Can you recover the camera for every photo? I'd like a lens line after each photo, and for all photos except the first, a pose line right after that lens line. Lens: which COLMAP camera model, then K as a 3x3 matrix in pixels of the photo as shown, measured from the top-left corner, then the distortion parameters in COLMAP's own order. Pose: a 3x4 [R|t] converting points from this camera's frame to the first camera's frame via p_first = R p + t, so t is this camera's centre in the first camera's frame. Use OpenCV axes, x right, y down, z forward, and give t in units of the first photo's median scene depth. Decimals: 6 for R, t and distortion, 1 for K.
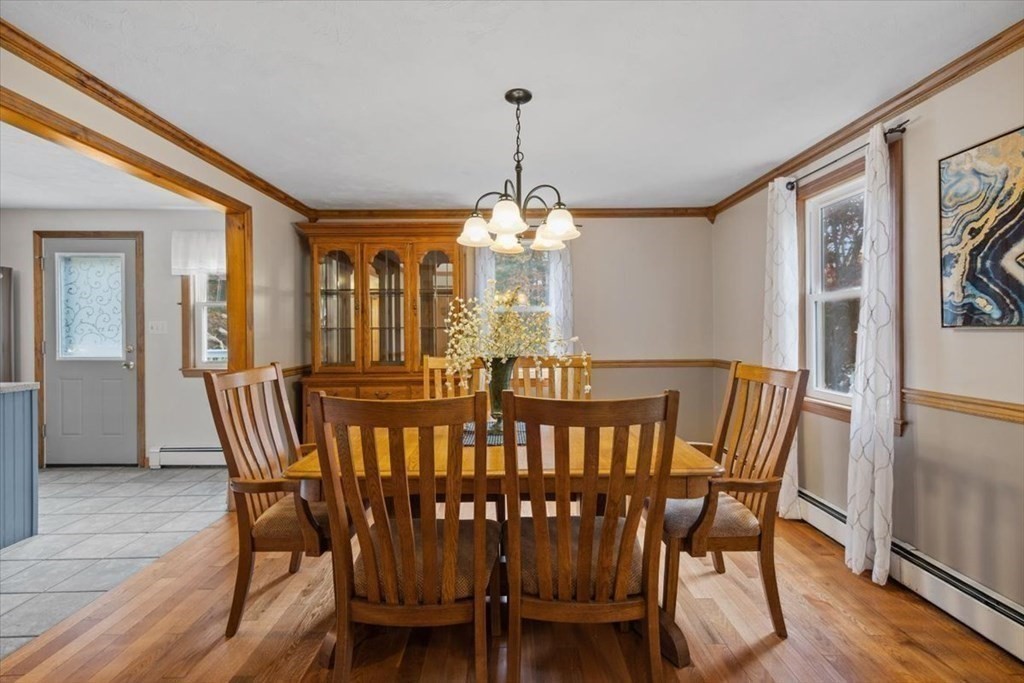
lens RADIAL K [[442.2, 0, 511.7], [0, 442.2, 329.9], [0, 0, 1]] dist [0.017458, -0.000007]
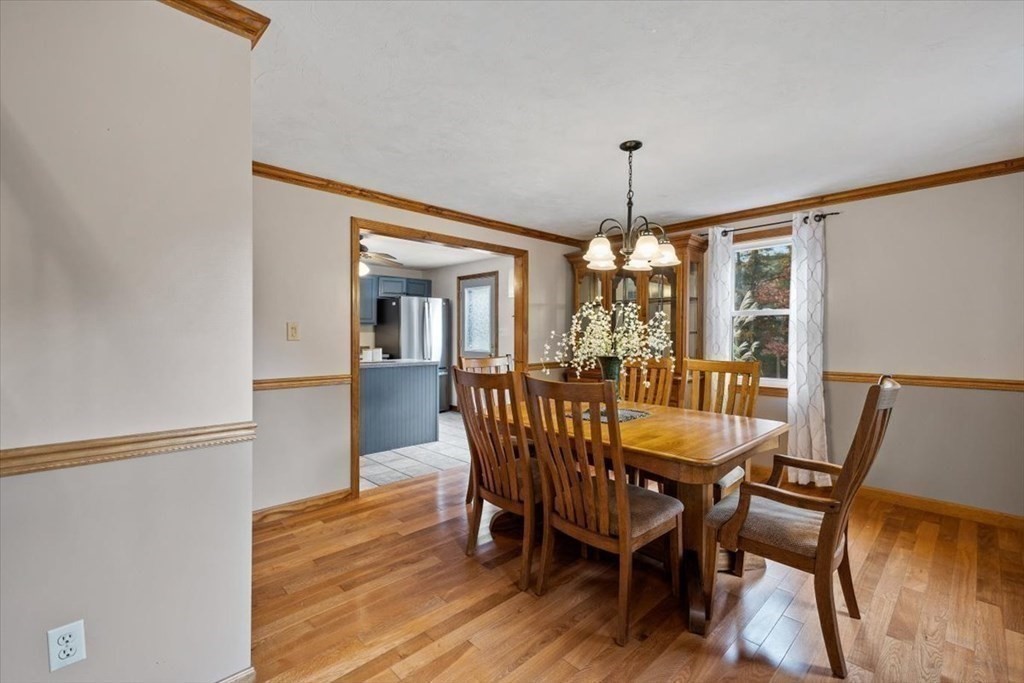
lens RADIAL K [[442.2, 0, 511.7], [0, 442.2, 329.9], [0, 0, 1]] dist [0.017458, -0.000007]
pose [[0.694522, -0.000414, -0.719471, 0.498178], [-0.005059, 0.999972, -0.005459, -0.004362], [0.719454, 0.007432, 0.694501, -0.067360]]
